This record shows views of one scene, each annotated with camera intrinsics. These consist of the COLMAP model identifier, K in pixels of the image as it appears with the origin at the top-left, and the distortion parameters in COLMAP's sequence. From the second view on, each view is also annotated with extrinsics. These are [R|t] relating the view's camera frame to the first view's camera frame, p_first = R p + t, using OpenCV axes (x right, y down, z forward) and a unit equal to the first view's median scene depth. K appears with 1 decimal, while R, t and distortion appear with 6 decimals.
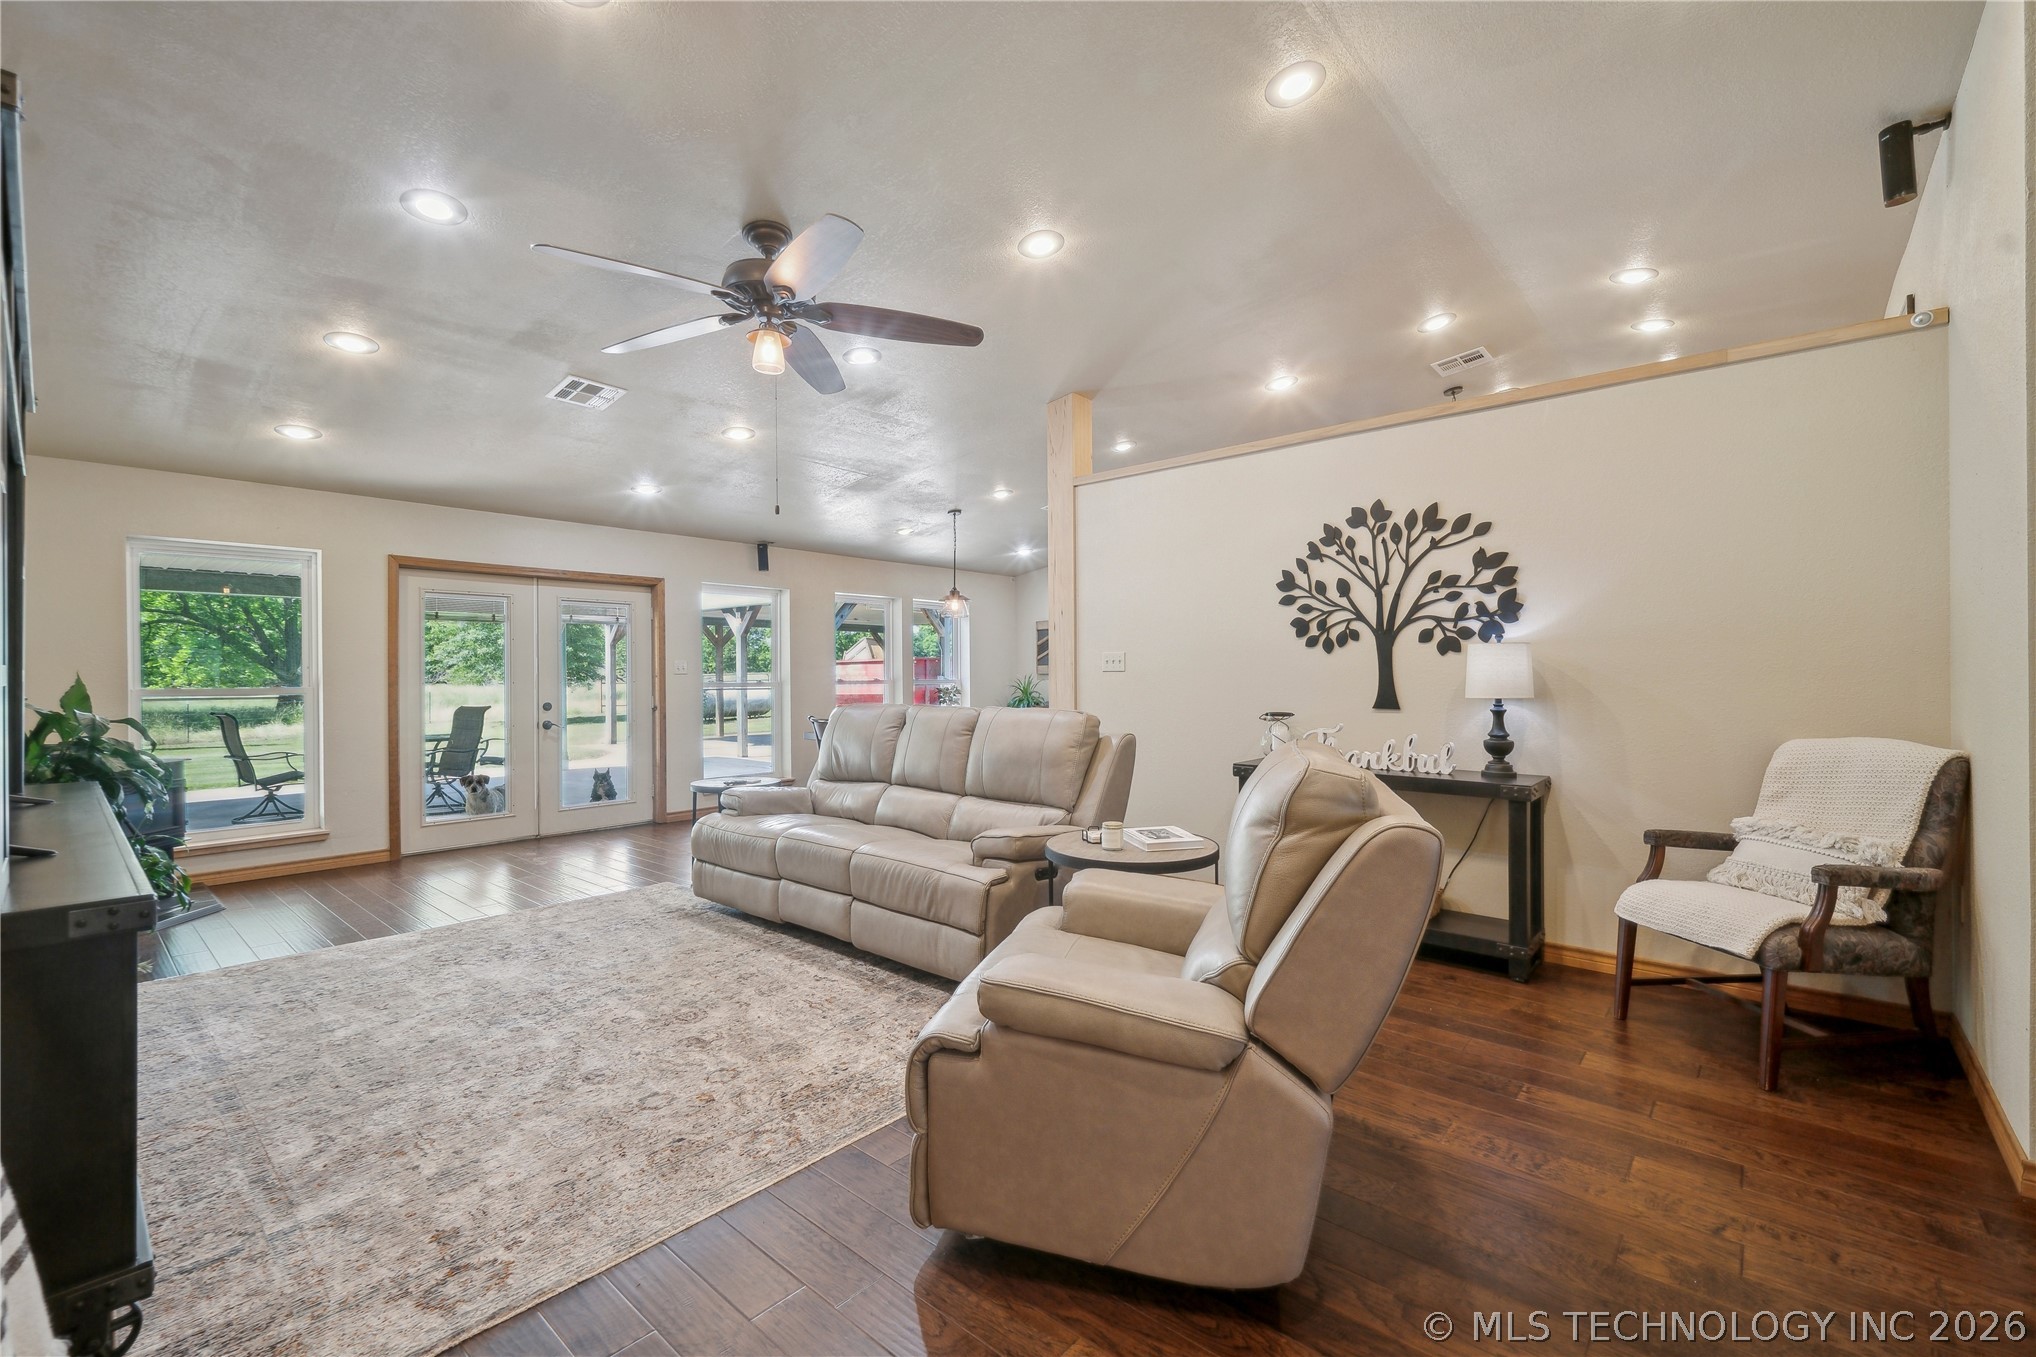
lens RADIAL K [[864.0, 0, 1004.5], [0, 864.0, 676.9], [0, 0, 1]] dist [0.021915, -0.005463]
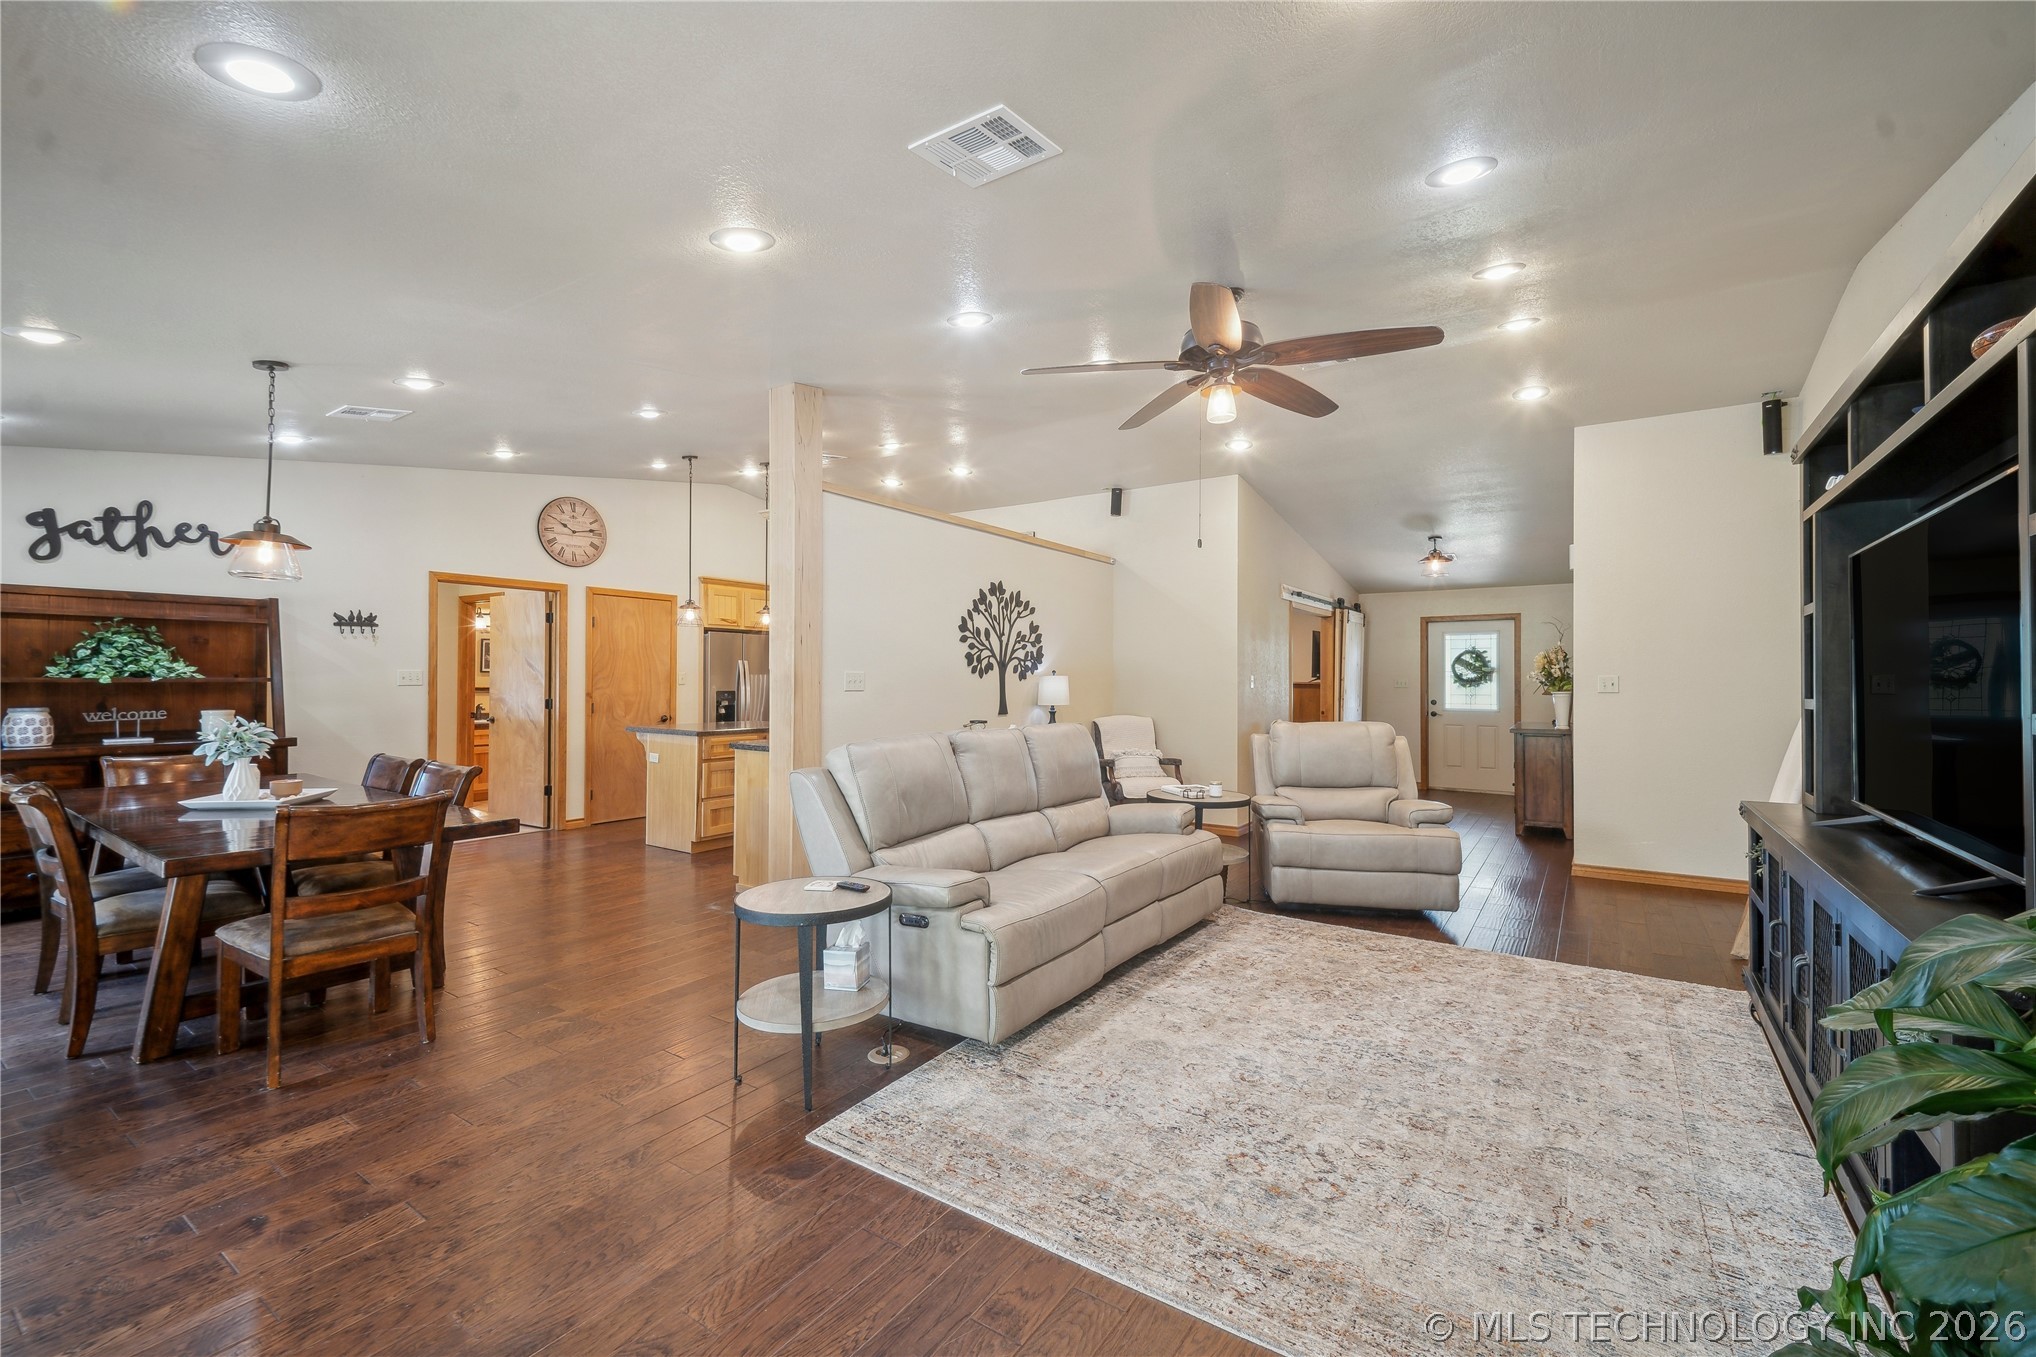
lens RADIAL K [[864.0, 0, 1010.4], [0, 864.0, 668.6], [0, 0, 1]] dist [0.021915, -0.005463]
pose [[-0.141163, 0.017801, 0.989826, -1.117795], [-0.000576, 0.999837, -0.018063, -0.017595], [-0.989986, -0.003120, -0.141130, 1.207733]]
